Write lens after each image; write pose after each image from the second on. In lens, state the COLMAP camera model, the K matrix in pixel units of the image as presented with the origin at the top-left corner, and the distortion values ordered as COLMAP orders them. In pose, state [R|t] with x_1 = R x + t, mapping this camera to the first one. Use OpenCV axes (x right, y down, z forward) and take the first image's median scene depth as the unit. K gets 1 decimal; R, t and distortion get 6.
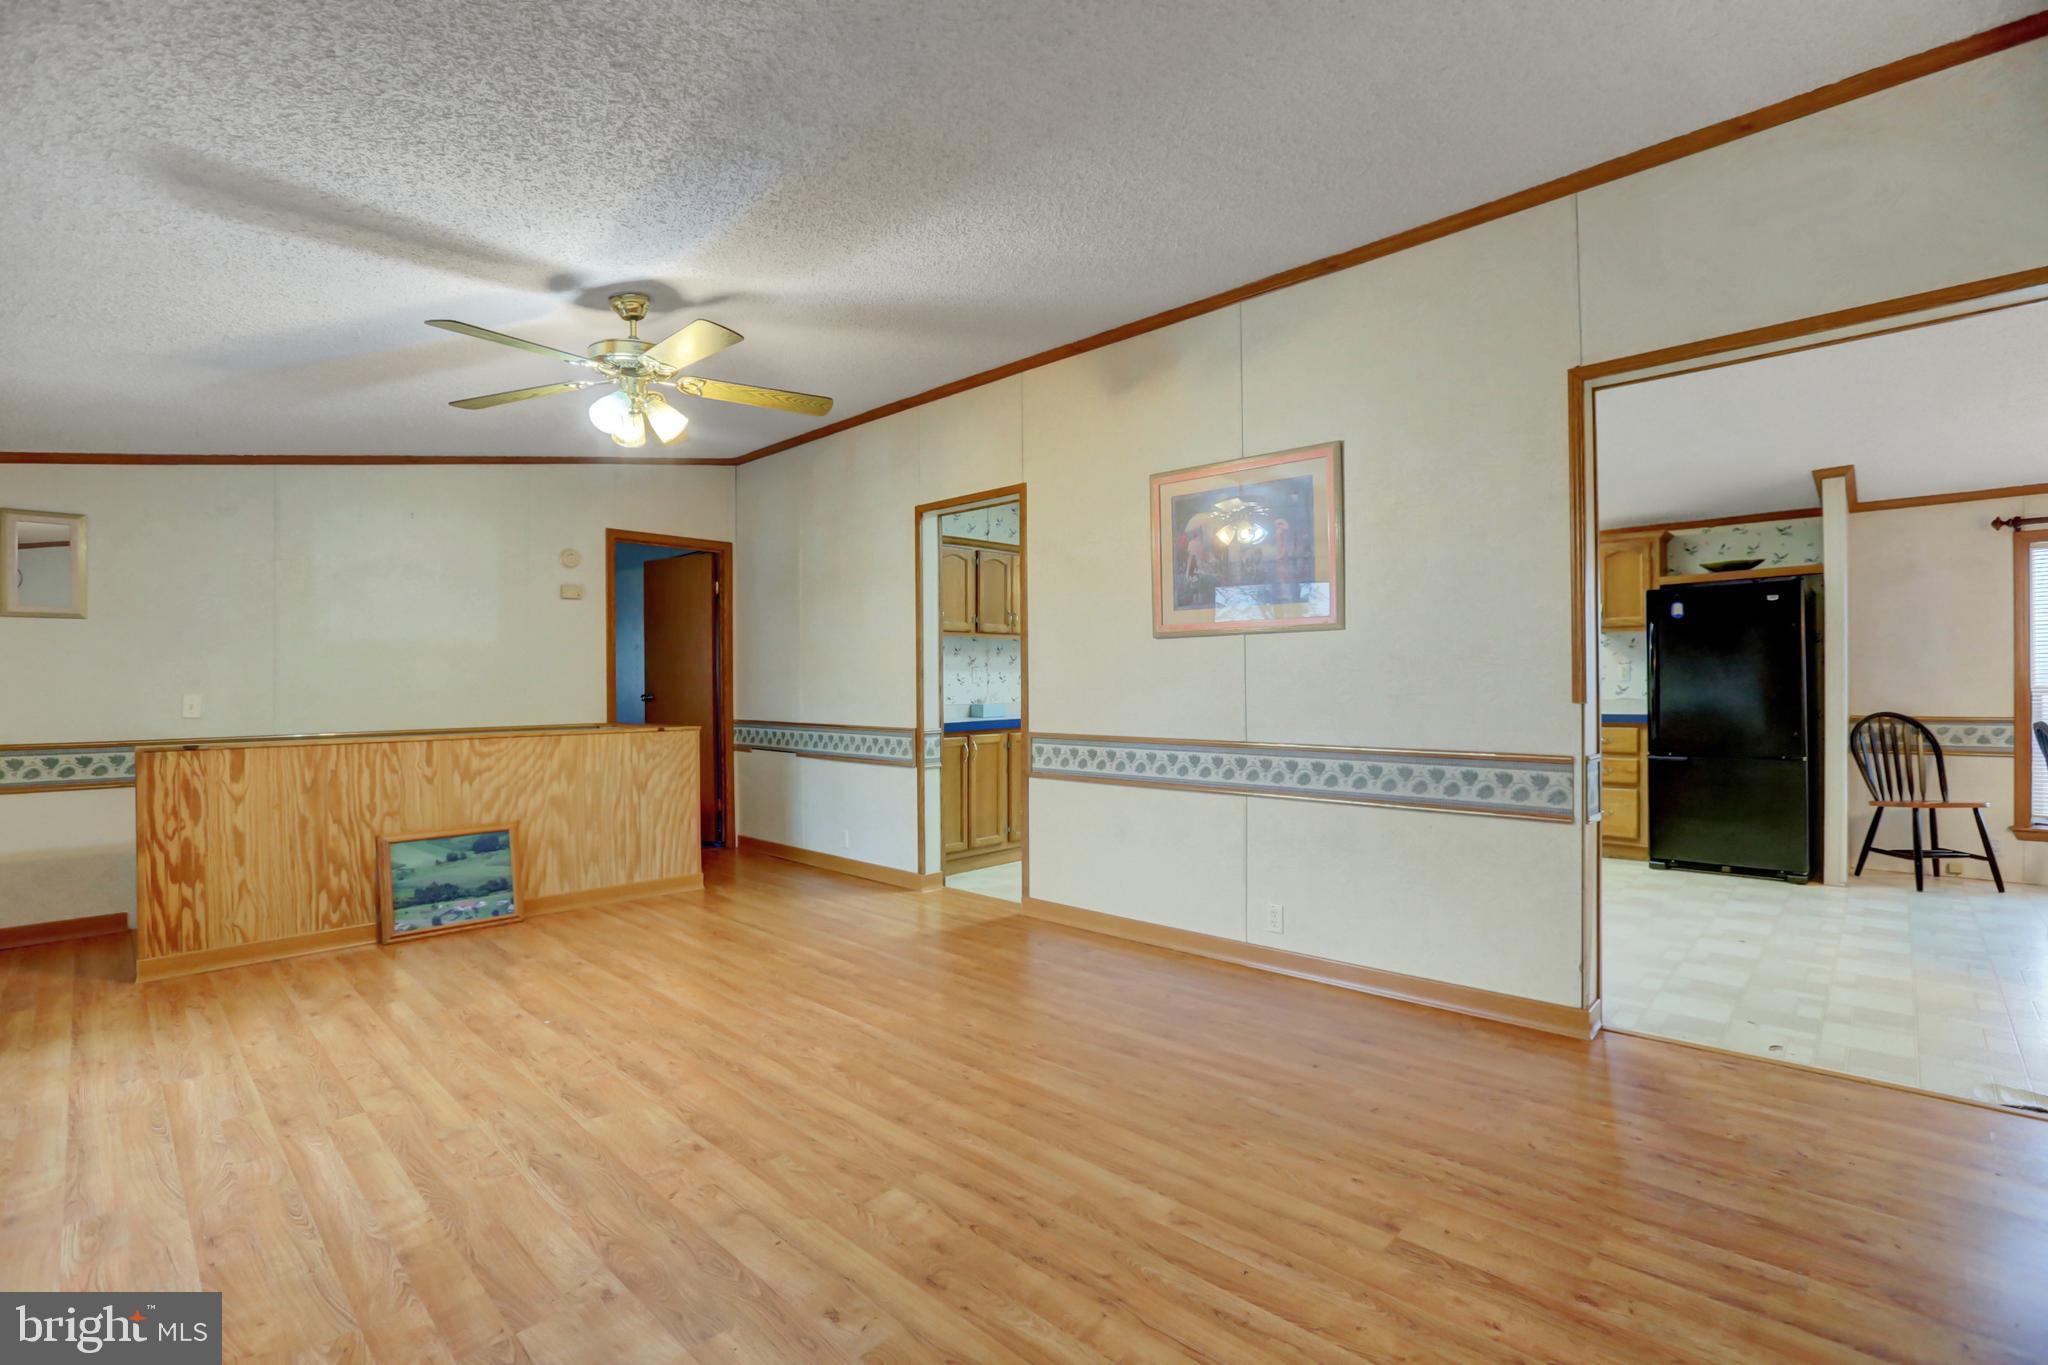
lens RADIAL K [[929.6, 0, 1027.3], [0, 929.6, 677.8], [0, 0, 1]] dist [-0.047382, 0.012890]
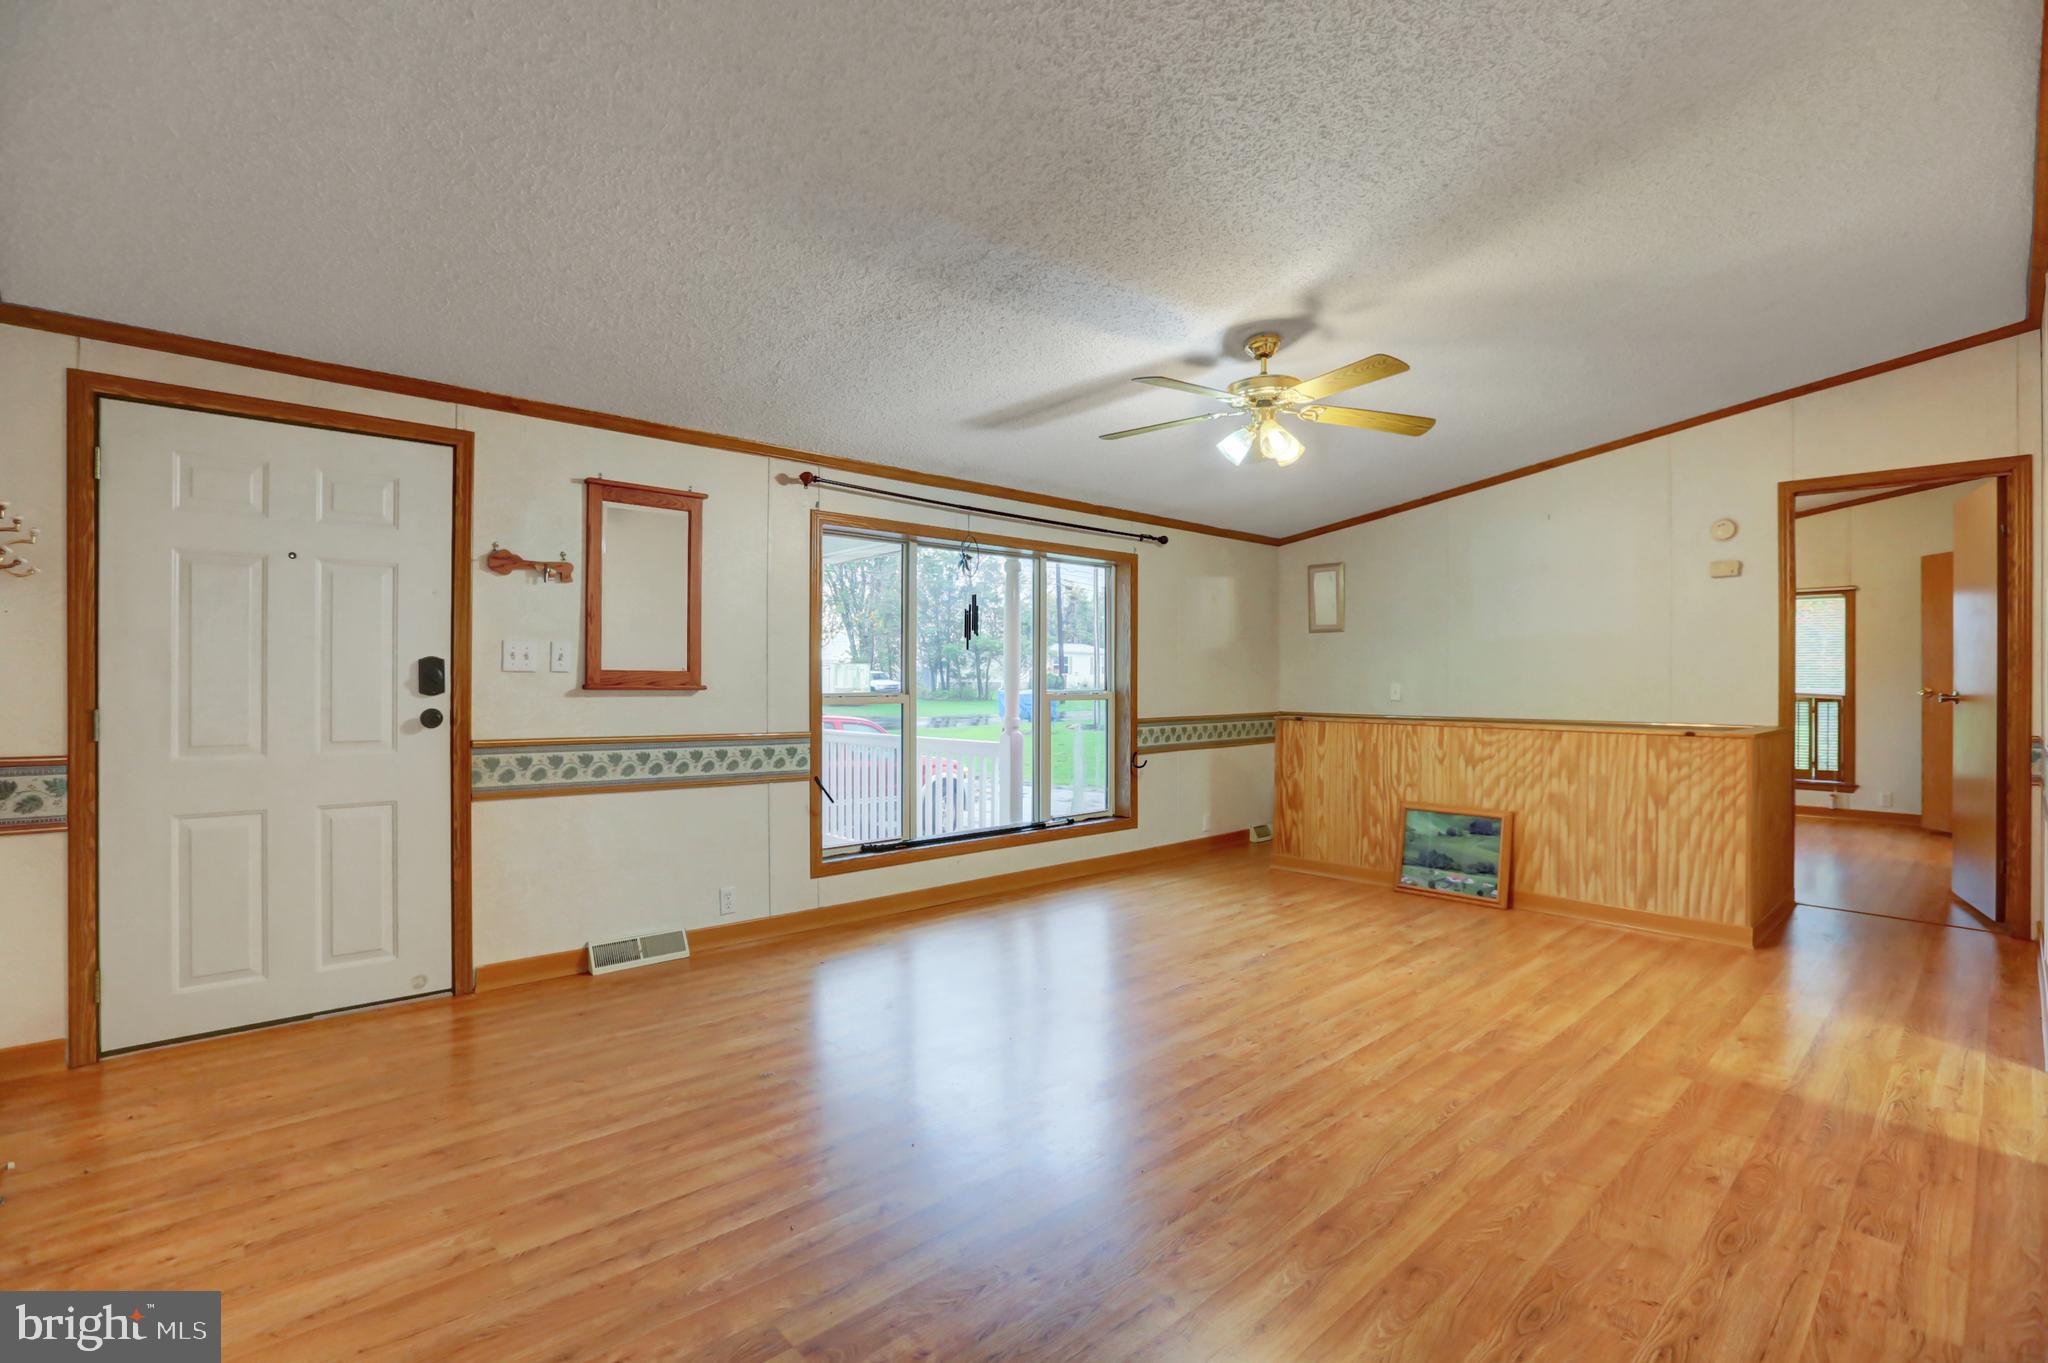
lens RADIAL K [[929.6, 0, 1006.0], [0, 929.6, 678.0], [0, 0, 1]] dist [-0.047382, 0.012890]
pose [[-0.080714, 0.006249, -0.996718, 0.685746], [0.003877, 0.999975, 0.005956, -0.000117], [0.996730, -0.003383, -0.080736, 0.714904]]
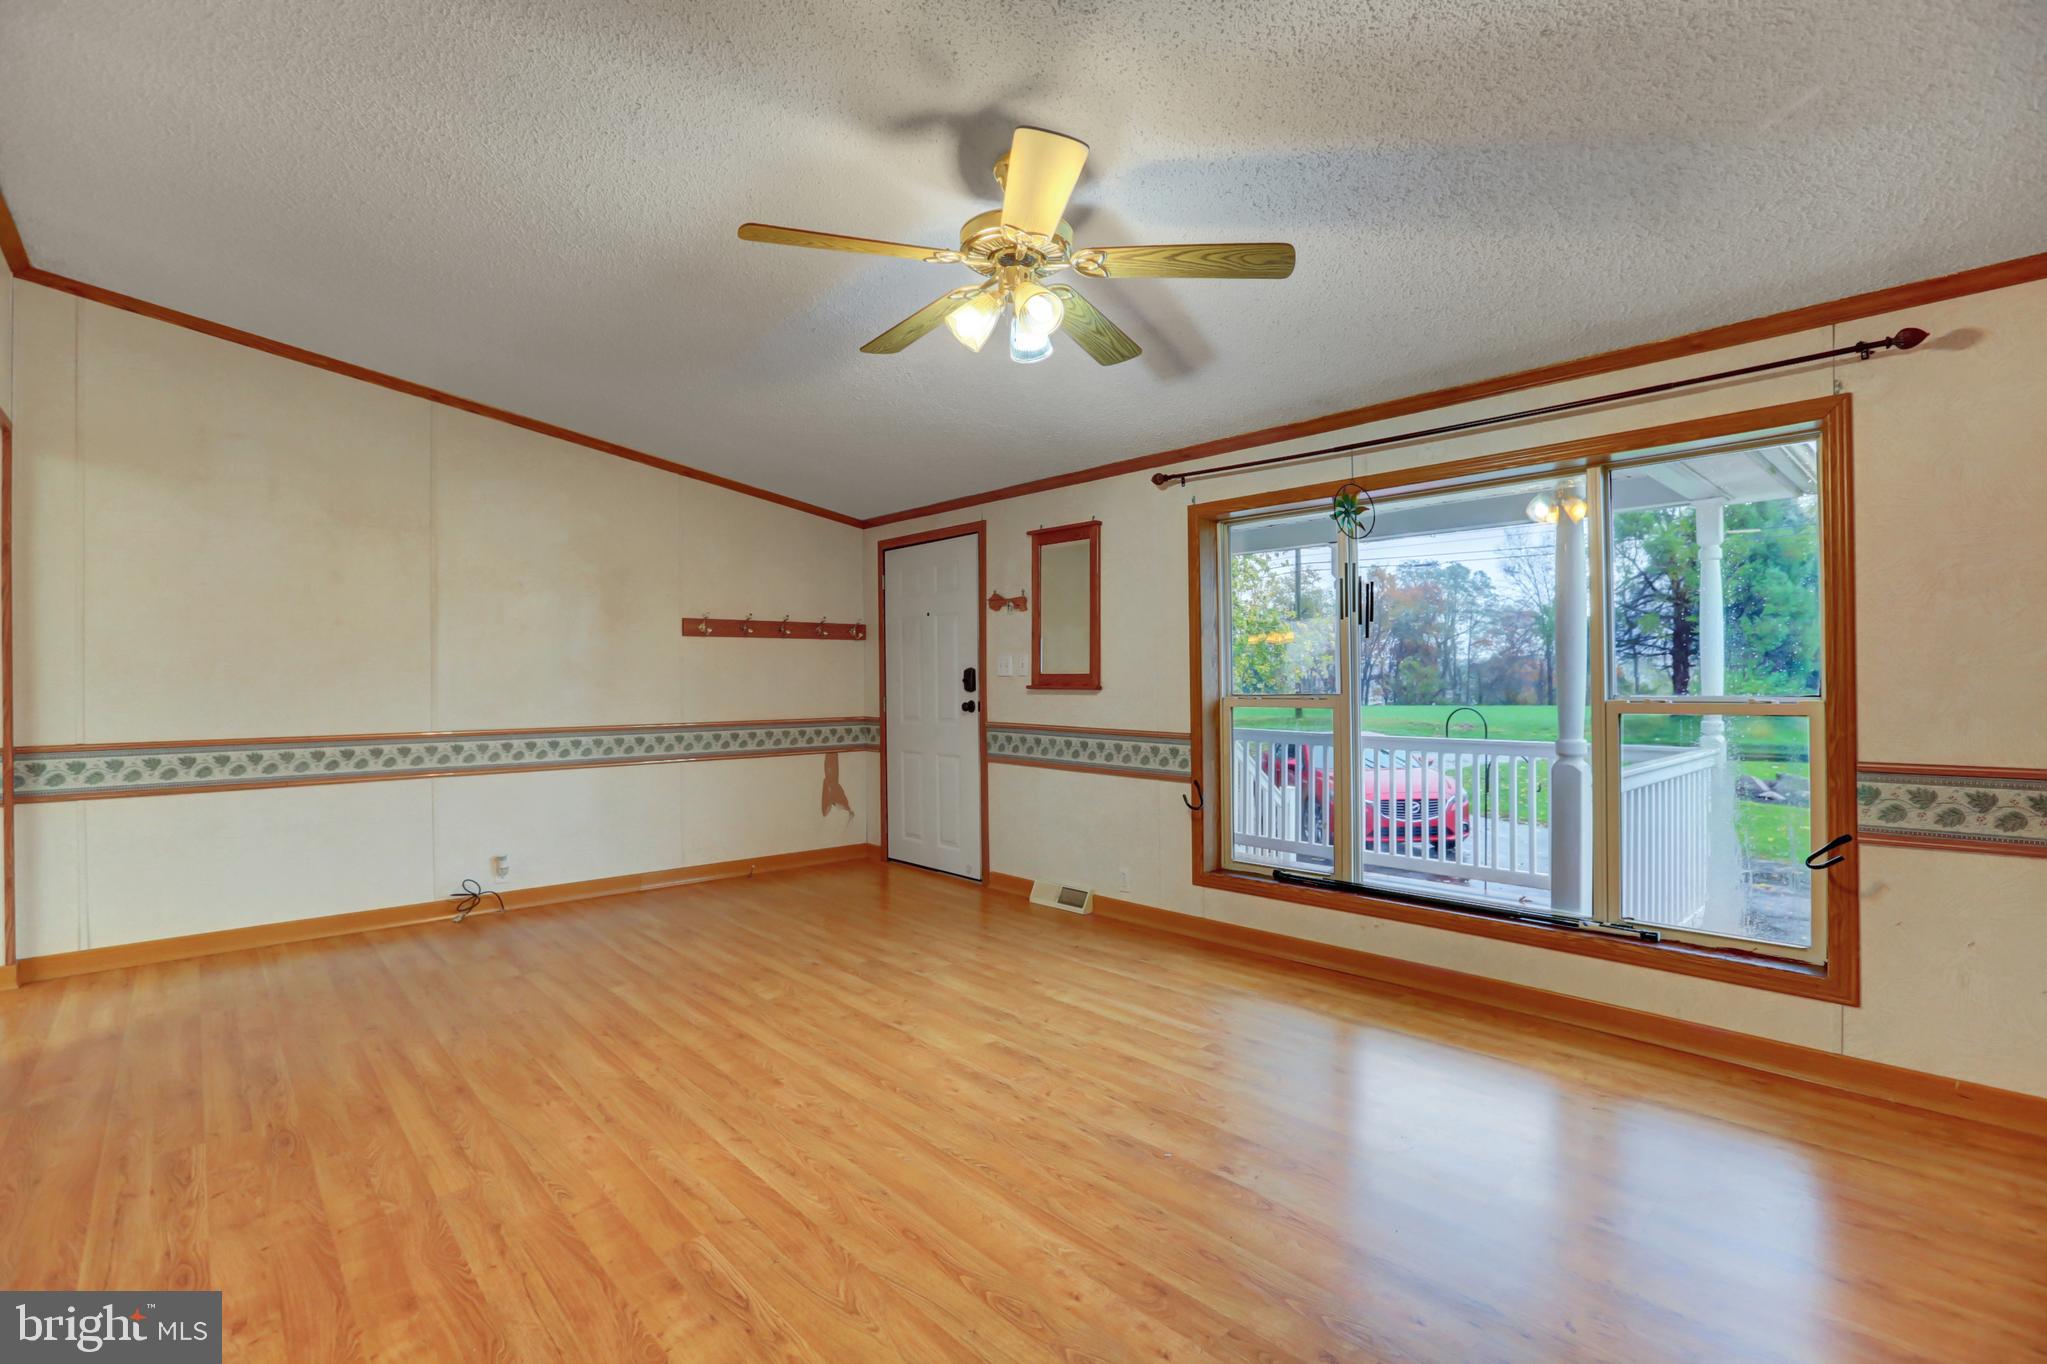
lens RADIAL K [[929.2, 0, 1028.7], [0, 929.2, 685.5], [0, 0, 1]] dist [-0.047382, 0.012890]
pose [[-0.998097, 0.014647, 0.059900, -0.440311], [0.014556, 0.999892, -0.001959, 0.015509], [-0.059922, -0.001083, -0.998202, 1.613038]]
